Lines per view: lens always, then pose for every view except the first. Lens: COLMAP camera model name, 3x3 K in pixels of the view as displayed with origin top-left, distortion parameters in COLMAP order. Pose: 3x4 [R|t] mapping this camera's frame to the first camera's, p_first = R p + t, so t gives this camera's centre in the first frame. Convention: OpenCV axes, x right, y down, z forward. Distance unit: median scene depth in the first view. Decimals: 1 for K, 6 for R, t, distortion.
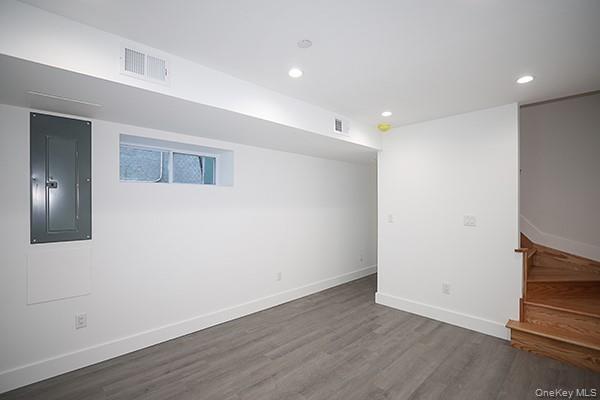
lens RADIAL K [[281.1, 0, 302.7], [0, 281.1, 201.8], [0, 0, 1]] dist [-0.000868, -0.000156]
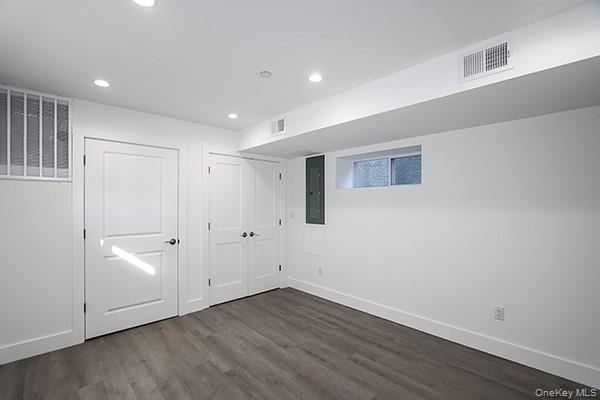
lens RADIAL K [[281.1, 0, 302.7], [0, 281.1, 201.8], [0, 0, 1]] dist [-0.000868, -0.000156]
pose [[-0.007948, -0.007390, -0.999941, 0.663529], [0.003102, 0.999968, -0.007415, 0.007599], [0.999964, -0.003161, -0.007925, 0.626004]]
